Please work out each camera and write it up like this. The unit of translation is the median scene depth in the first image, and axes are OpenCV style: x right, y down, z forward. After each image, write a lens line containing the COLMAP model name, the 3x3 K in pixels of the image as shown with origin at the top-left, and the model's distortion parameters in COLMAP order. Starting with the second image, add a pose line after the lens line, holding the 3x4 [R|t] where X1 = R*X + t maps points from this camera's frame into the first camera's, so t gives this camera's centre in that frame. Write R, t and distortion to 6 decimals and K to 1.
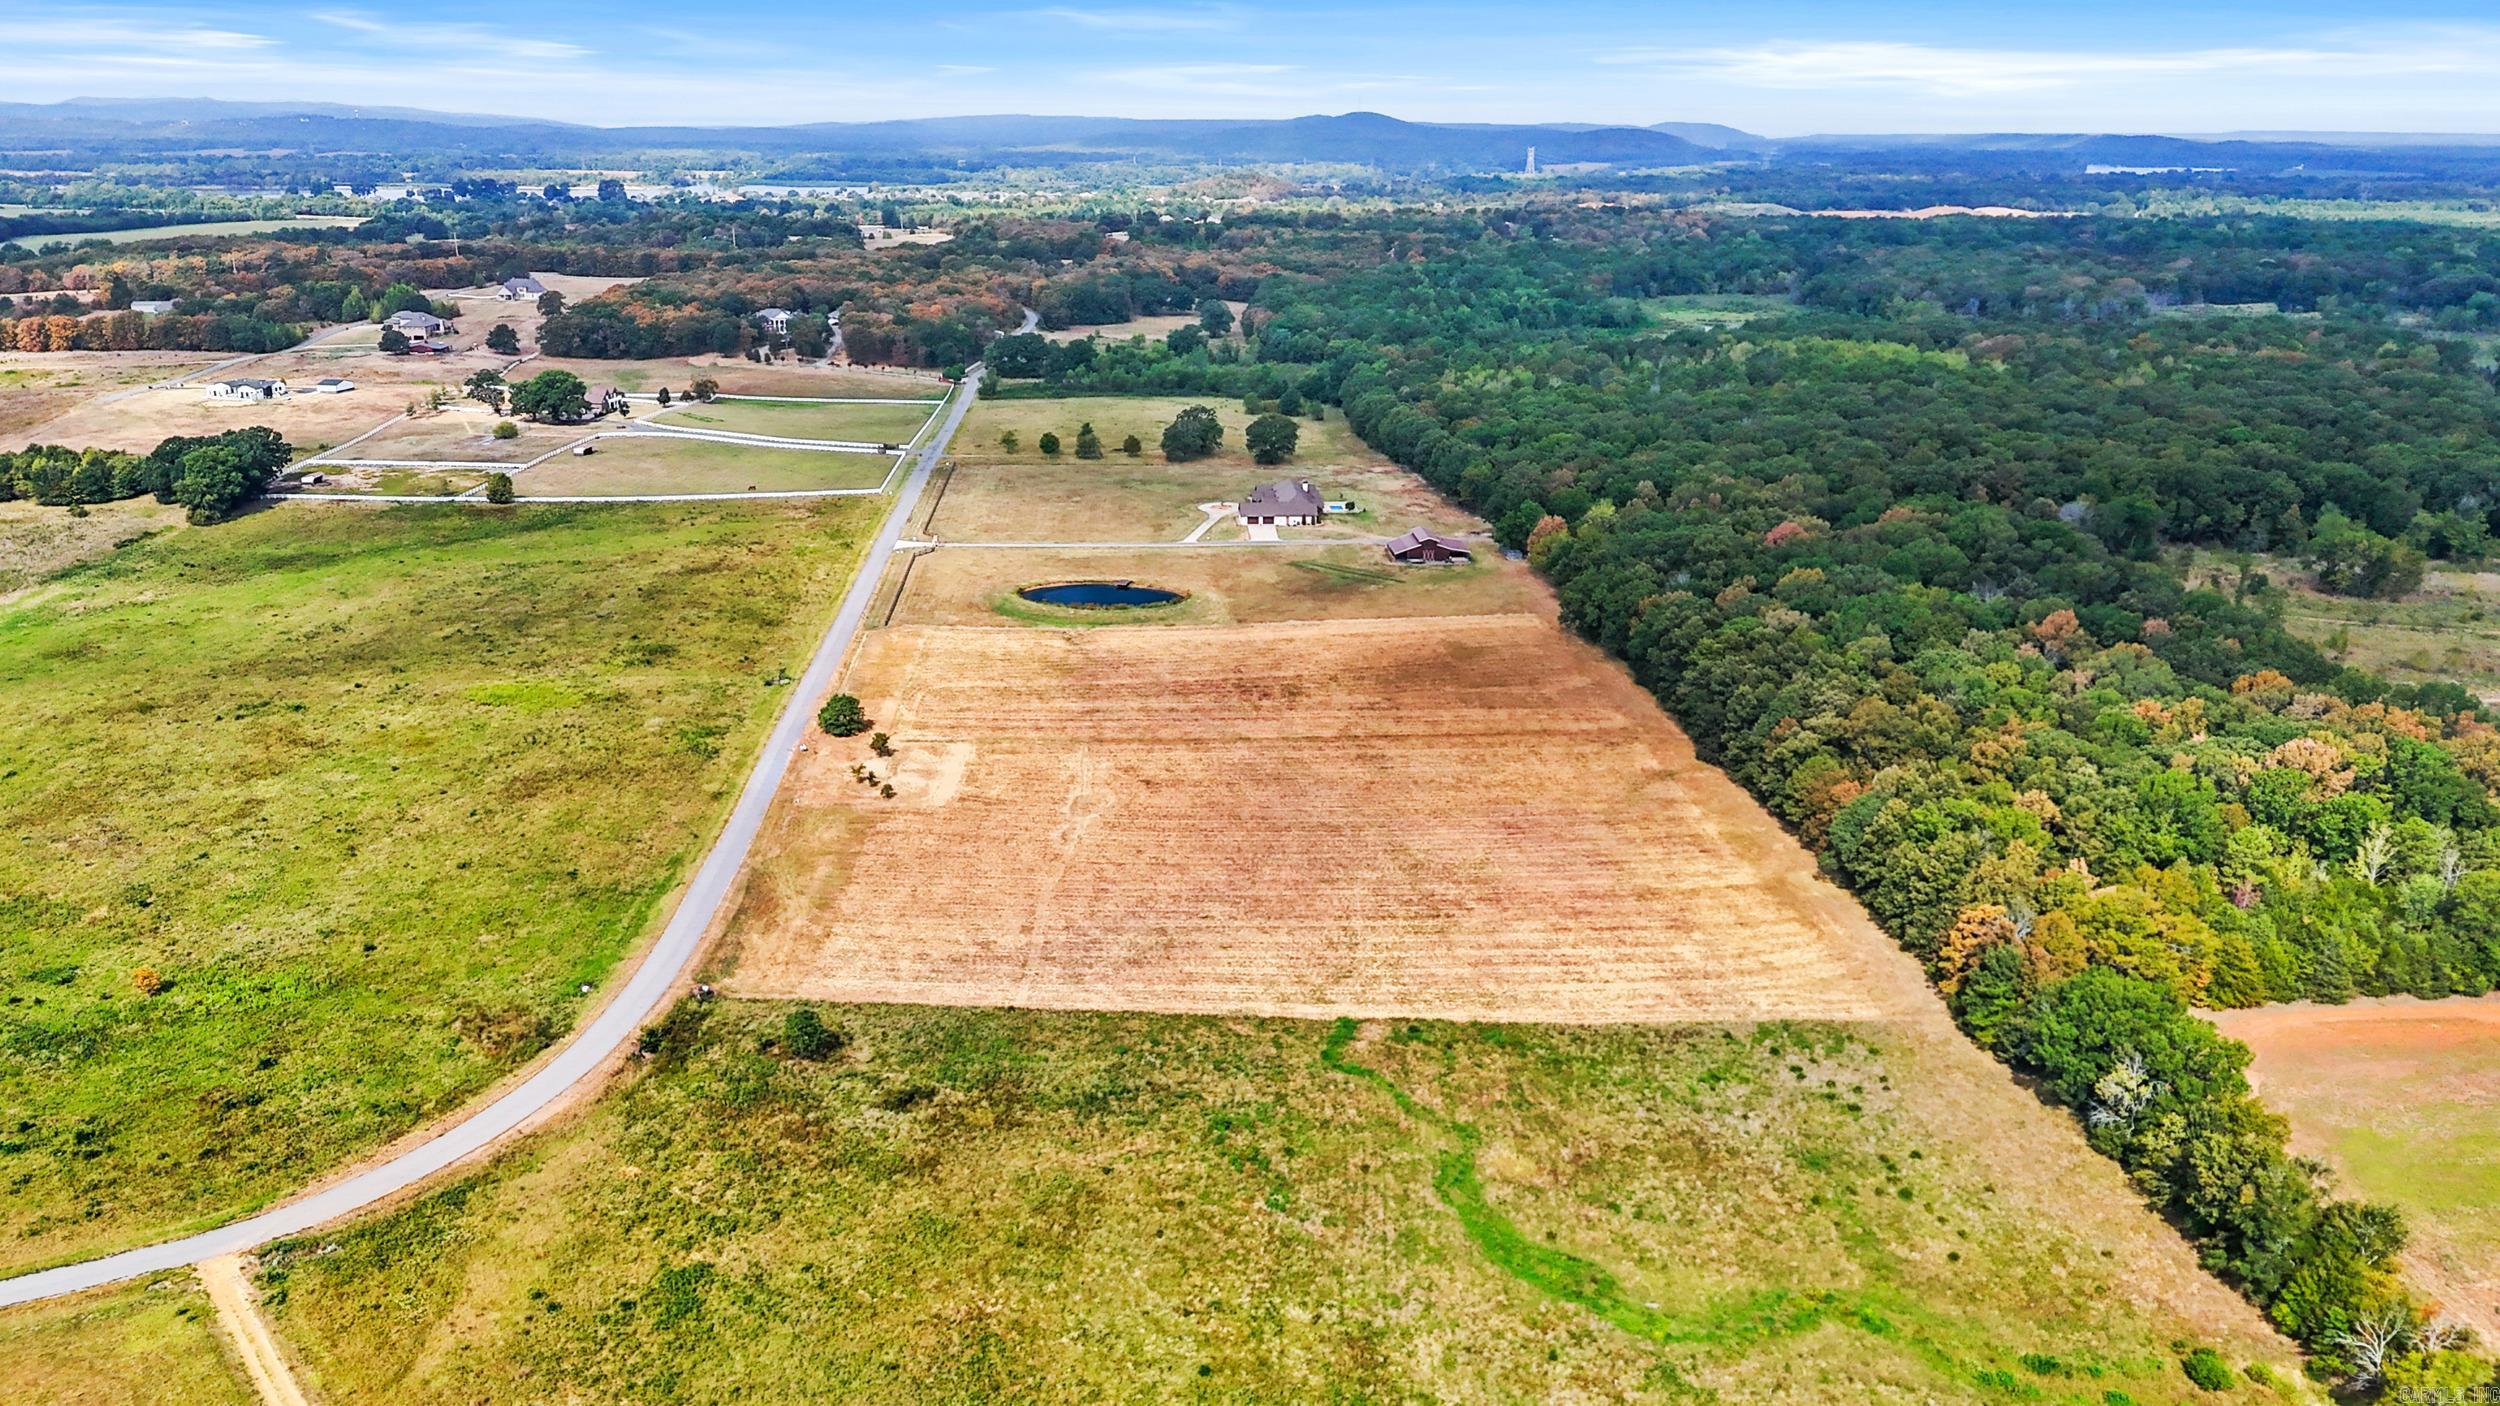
lens RADIAL K [[1825.1, 0, 1254.2], [0, 1825.1, 702.4], [0, 0, 1]] dist [0.094997, -0.109618]
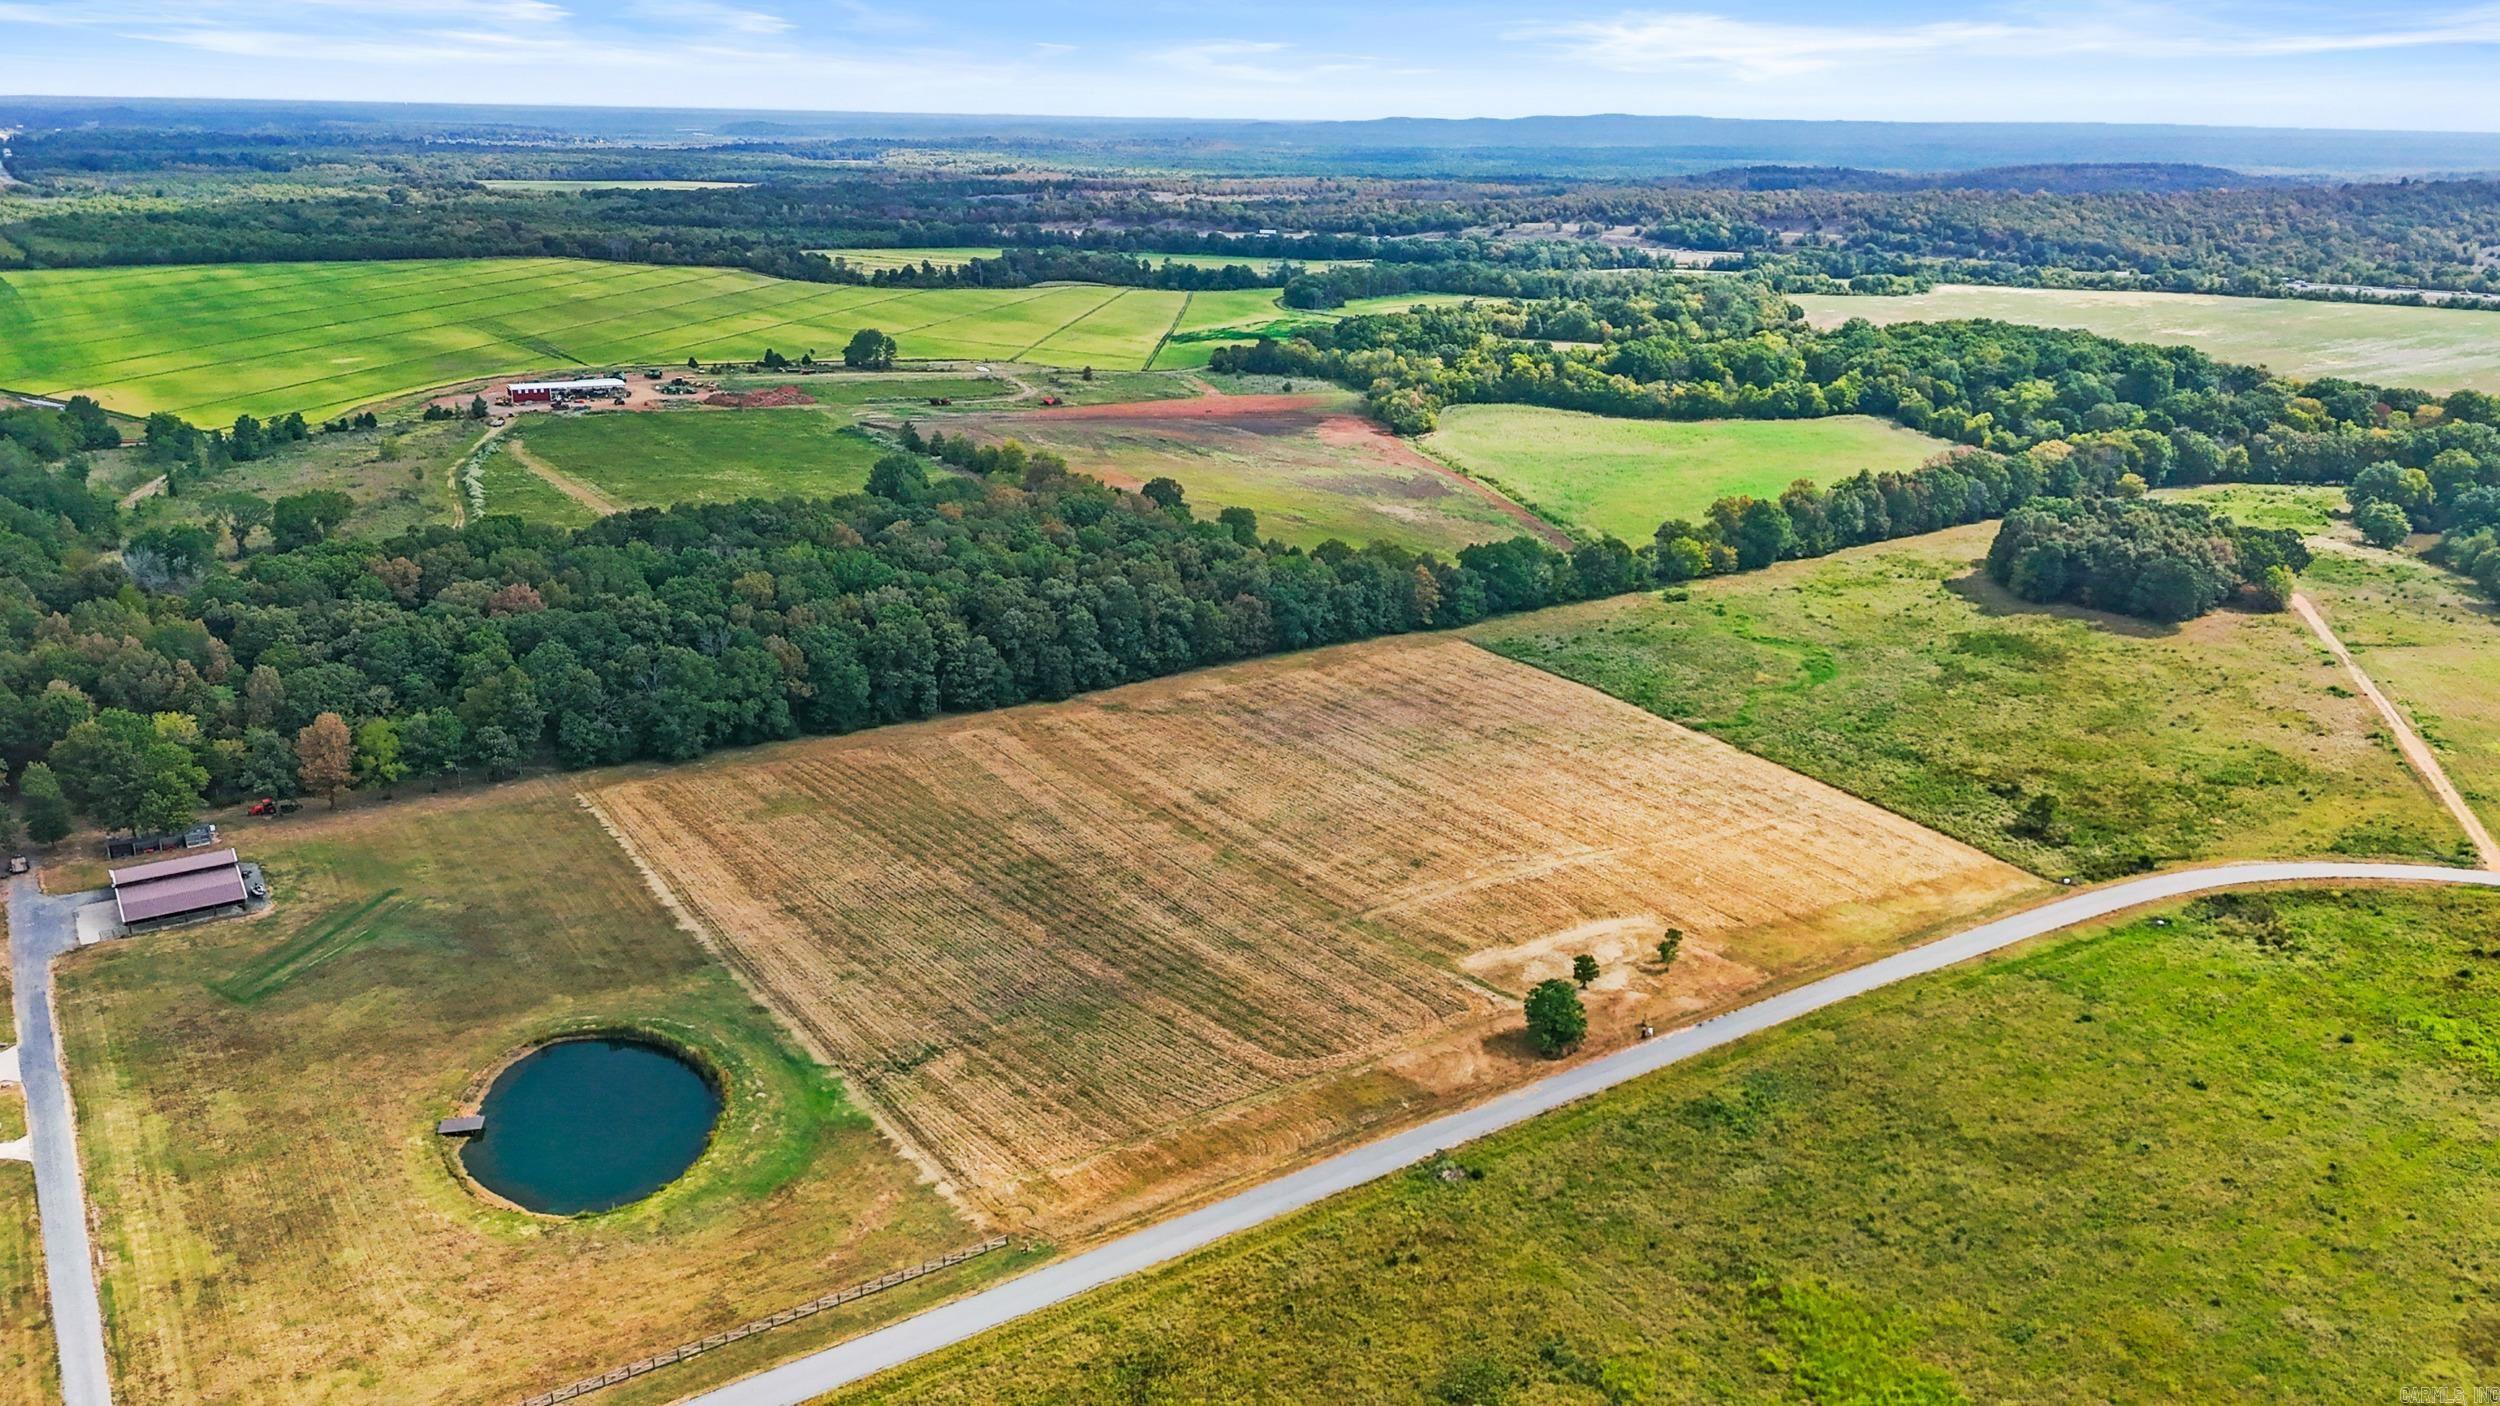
lens RADIAL K [[1825.1, 0, 1254.2], [0, 1825.1, 702.4], [0, 0, 1]] dist [0.094997, -0.109618]
pose [[-0.508194, -0.278851, 0.814850, -0.917197], [0.240294, 0.862652, 0.445073, -0.556529], [-0.827042, 0.421987, -0.371389, 1.739639]]
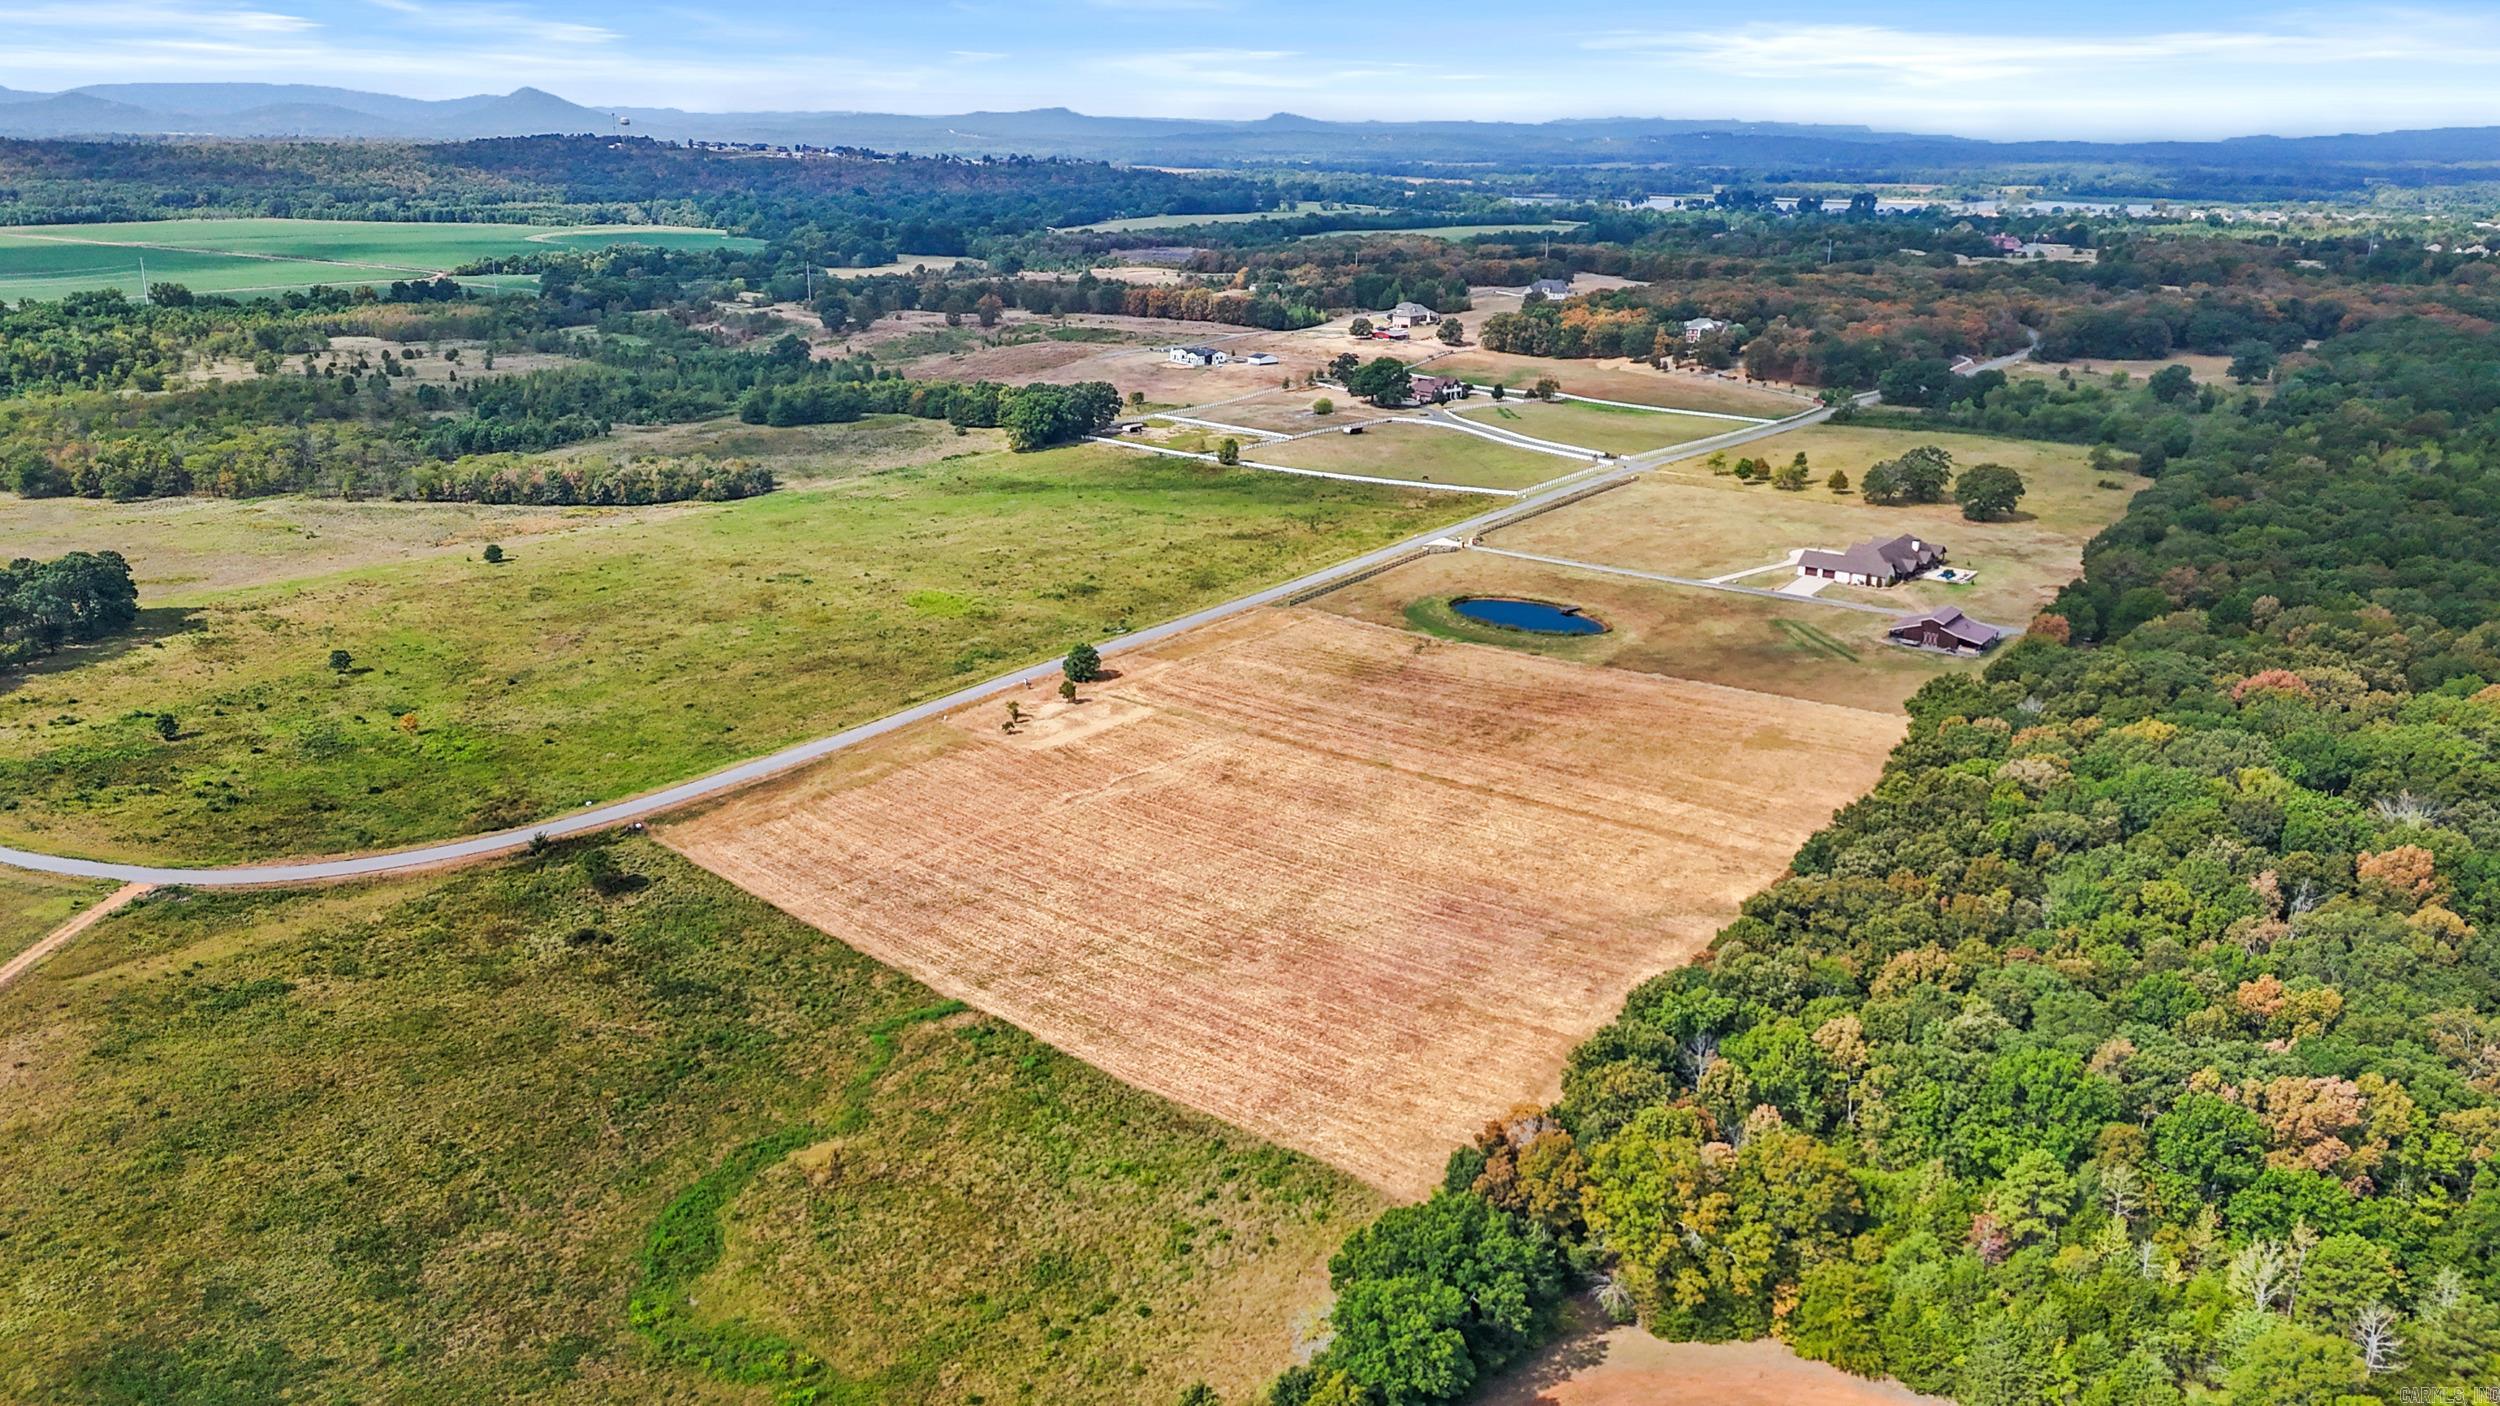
lens RADIAL K [[1825.1, 0, 1254.2], [0, 1825.1, 702.4], [0, 0, 1]] dist [0.094997, -0.109618]
pose [[0.759882, 0.195730, -0.619894, 0.727693], [-0.200526, 0.977668, 0.062886, -0.079964], [0.618359, 0.076519, 0.782161, 0.280874]]
